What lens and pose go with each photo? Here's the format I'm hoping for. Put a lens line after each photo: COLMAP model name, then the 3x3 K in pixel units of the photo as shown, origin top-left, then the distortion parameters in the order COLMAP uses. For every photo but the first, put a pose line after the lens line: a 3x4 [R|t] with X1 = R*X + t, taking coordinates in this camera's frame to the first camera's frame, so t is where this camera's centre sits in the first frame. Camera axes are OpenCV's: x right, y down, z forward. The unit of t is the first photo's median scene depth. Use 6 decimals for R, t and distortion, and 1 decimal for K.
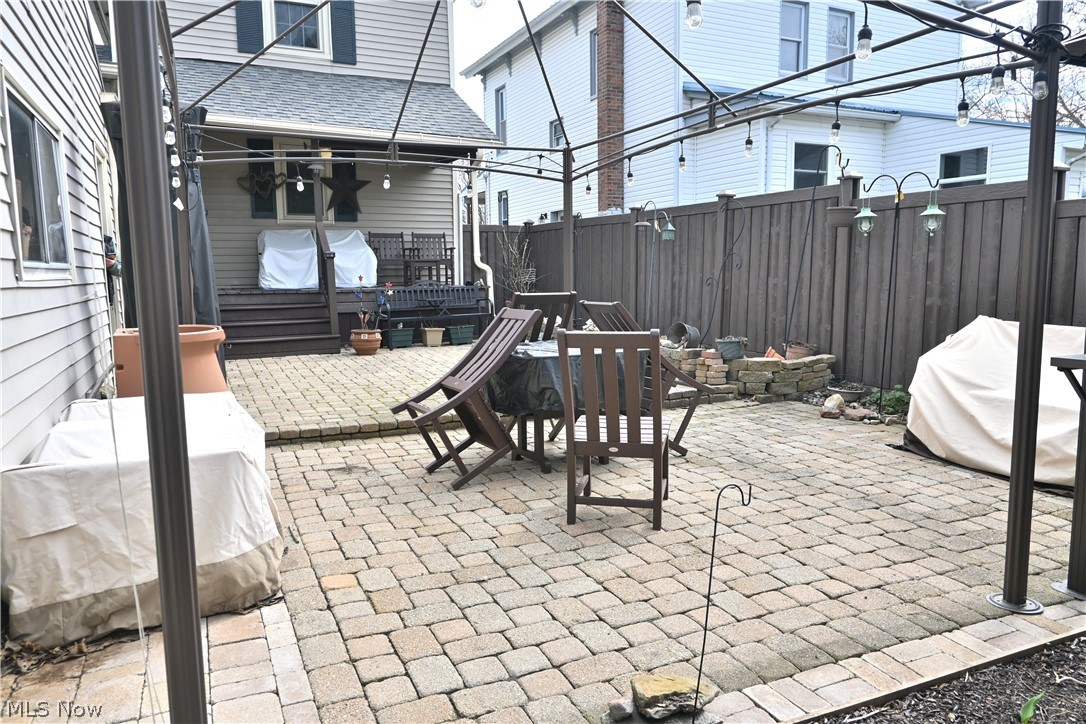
lens RADIAL K [[741.6, 0, 543.0], [0, 741.6, 362.0], [0, 0, 1]] dist [-0.003976, -0.002399]
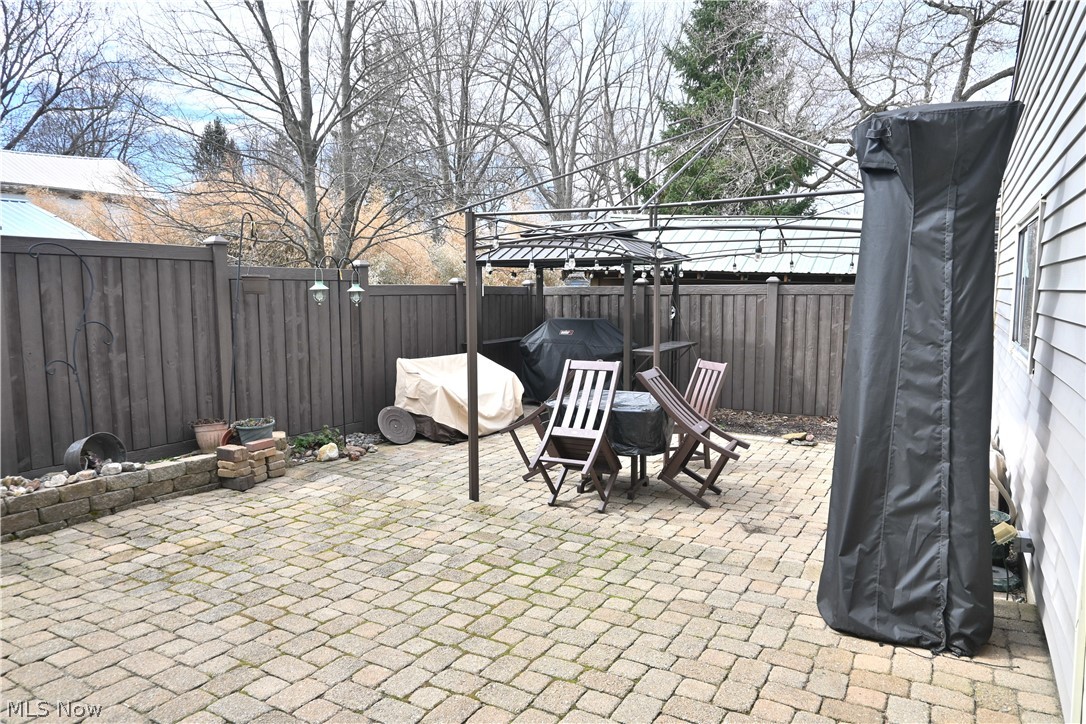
lens RADIAL K [[741.6, 0, 543.0], [0, 741.6, 362.0], [0, 0, 1]] dist [-0.003976, -0.002399]
pose [[-0.583386, -0.071515, 0.809041, -0.933907], [0.108202, 0.980394, 0.164684, -0.306483], [-0.804956, 0.183614, -0.564209, 1.802469]]
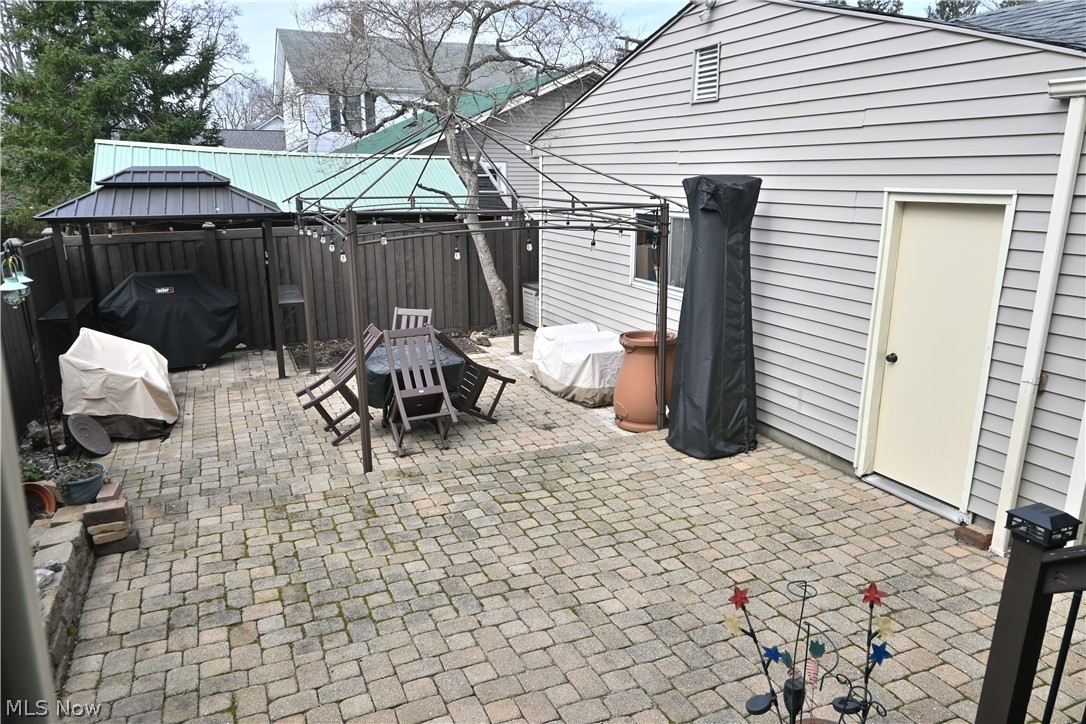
lens RADIAL K [[741.6, 0, 543.0], [0, 741.6, 362.0], [0, 0, 1]] dist [-0.003976, -0.002399]
pose [[-0.999760, 0.006625, 0.020883, -0.285008], [0.013899, 0.928605, 0.370809, -0.564900], [-0.016936, 0.371010, -0.928474, 2.393205]]
